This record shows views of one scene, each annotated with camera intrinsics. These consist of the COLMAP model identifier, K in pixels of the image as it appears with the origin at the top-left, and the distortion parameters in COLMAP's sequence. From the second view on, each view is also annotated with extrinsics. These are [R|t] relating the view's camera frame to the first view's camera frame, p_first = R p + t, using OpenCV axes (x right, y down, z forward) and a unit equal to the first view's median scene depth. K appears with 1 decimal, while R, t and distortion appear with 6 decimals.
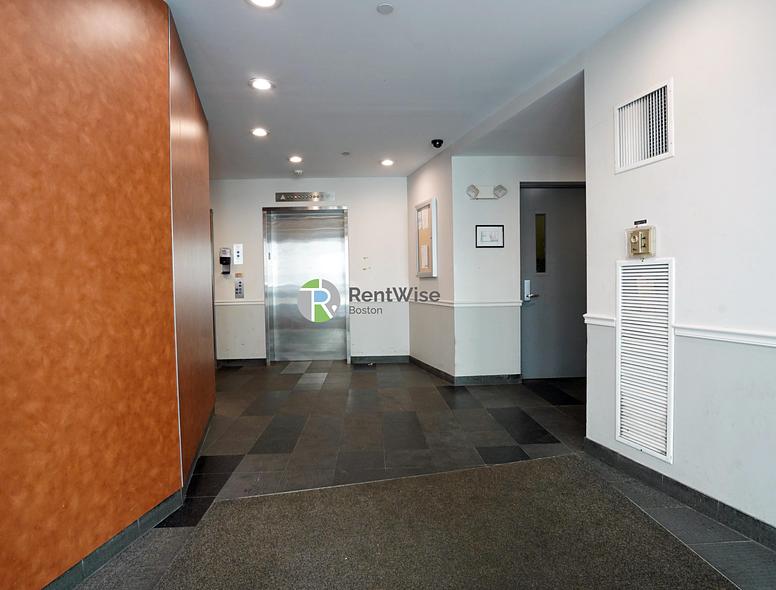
lens RADIAL K [[459.3, 0, 388.0], [0, 459.3, 295.0], [0, 0, 1]] dist [-0.062888, 0.039639]
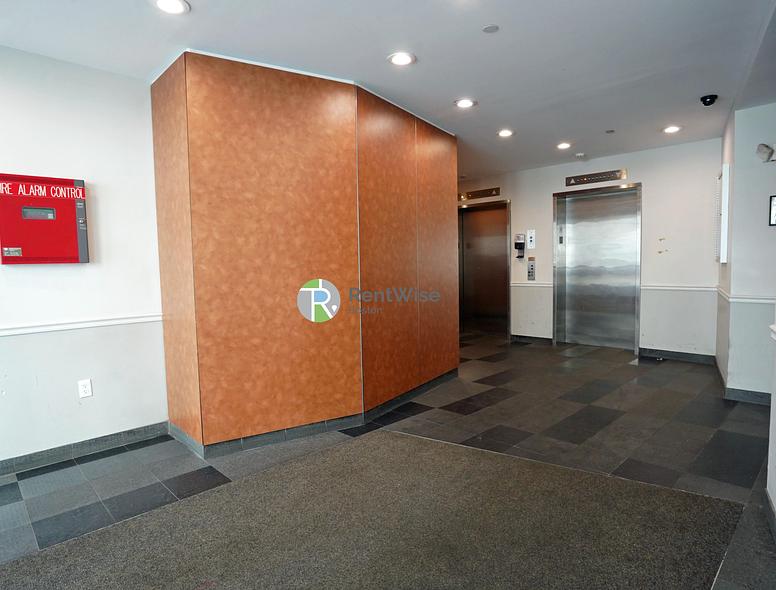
lens RADIAL K [[459.3, 0, 388.0], [0, 459.3, 295.0], [0, 0, 1]] dist [-0.062888, 0.039639]
pose [[0.672577, 0.054803, -0.737995, 0.754333], [-0.014676, 0.998046, 0.060738, -0.058132], [0.739882, -0.030020, 0.672067, 0.066405]]
